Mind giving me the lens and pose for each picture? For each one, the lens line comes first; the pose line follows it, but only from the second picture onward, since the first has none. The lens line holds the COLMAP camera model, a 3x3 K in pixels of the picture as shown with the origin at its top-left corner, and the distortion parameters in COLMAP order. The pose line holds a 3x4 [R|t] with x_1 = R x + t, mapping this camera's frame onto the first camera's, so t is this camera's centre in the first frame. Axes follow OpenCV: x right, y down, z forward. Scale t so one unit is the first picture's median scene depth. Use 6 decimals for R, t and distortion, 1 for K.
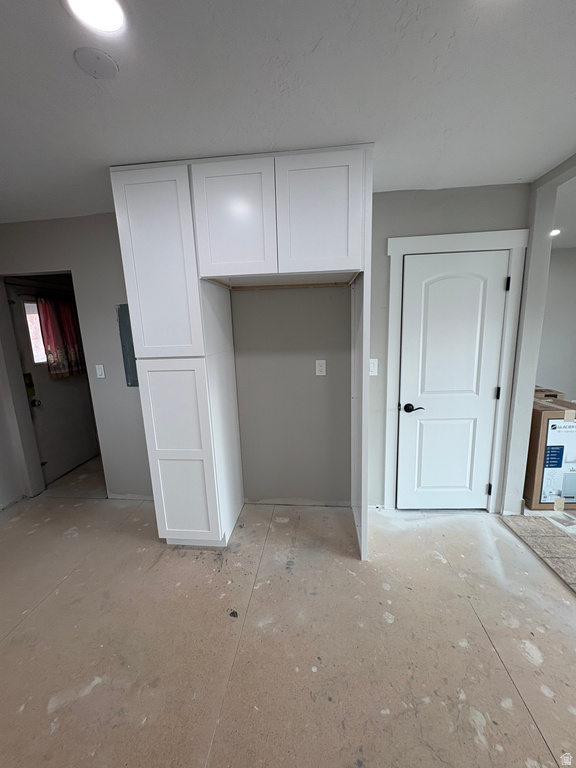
lens RADIAL K [[303.1, 0, 288.0], [0, 303.1, 384.0], [0, 0, 1]] dist [0.001906, -0.000375]
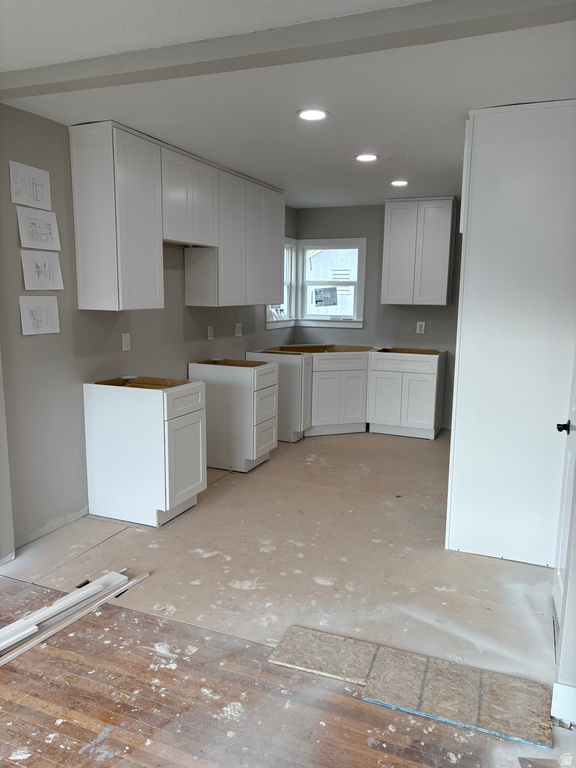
lens RADIAL K [[578.0, 0, 288.0], [0, 578.0, 384.0], [0, 0, 1]] dist [0.027490, -0.000800]
pose [[-0.284528, 0.181568, -0.941317, 2.027282], [-0.171749, 0.956360, 0.236384, -0.223136], [0.943158, 0.228928, -0.240927, 0.910684]]
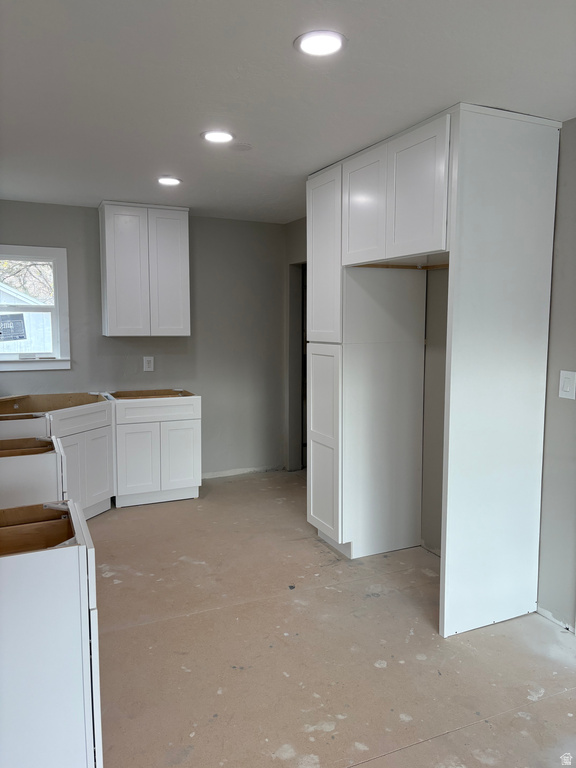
lens RADIAL K [[578.0, 0, 288.0], [0, 578.0, 384.0], [0, 0, 1]] dist [0.027490, -0.000800]
pose [[0.514340, 0.129763, -0.847712, 1.234107], [-0.172906, 0.983878, 0.045698, -0.015694], [0.839975, 0.123071, 0.528484, -0.131712]]
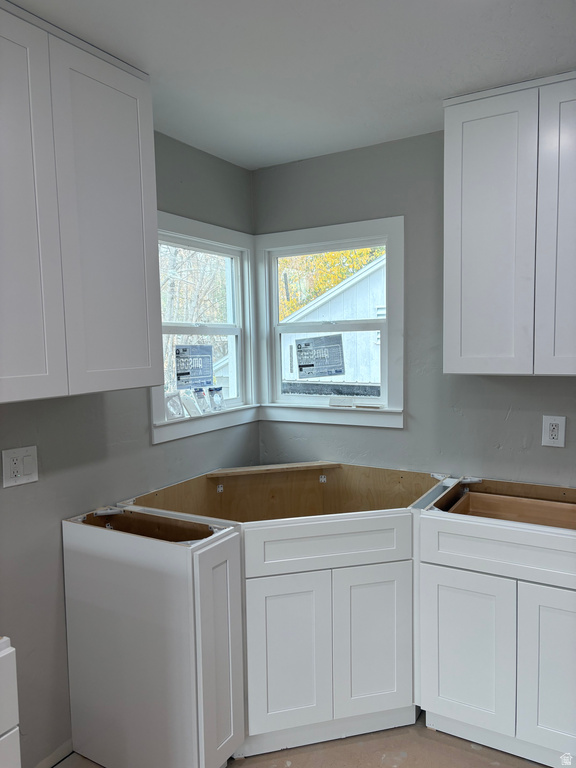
lens RADIAL K [[576.2, 0, 286.3], [0, 576.2, 372.6], [0, 0, 1]] dist [0.012466, 0.000224]
pose [[-0.405979, 0.090021, -0.909438, -0.023210], [-0.128368, 0.979653, 0.154276, -0.123181], [0.904822, 0.179376, -0.386163, 0.685459]]
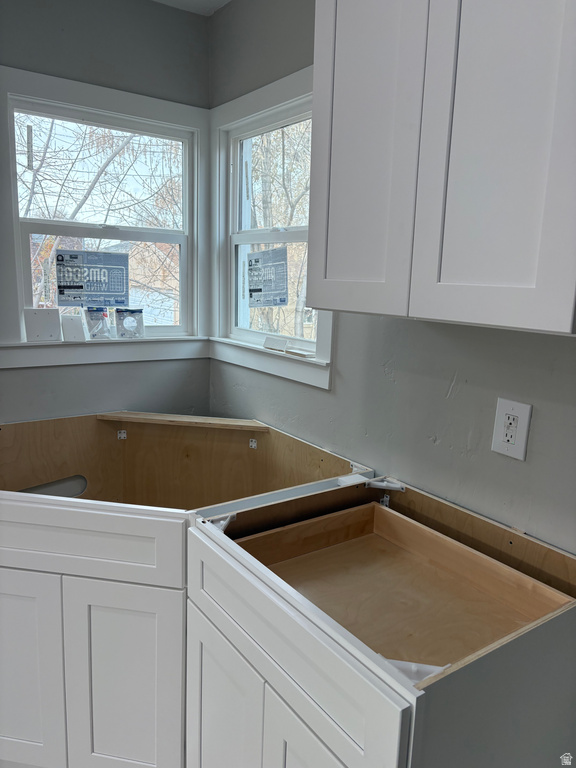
lens RADIAL K [[578.6, 0, 310.7], [0, 578.6, 376.9], [0, 0, 1]] dist [-0.000383, -0.002137]
pose [[-0.736192, 0.118860, -0.666253, -0.792991], [-0.132538, 0.940073, 0.314161, -0.121745], [0.663668, 0.319587, -0.676321, 1.051795]]
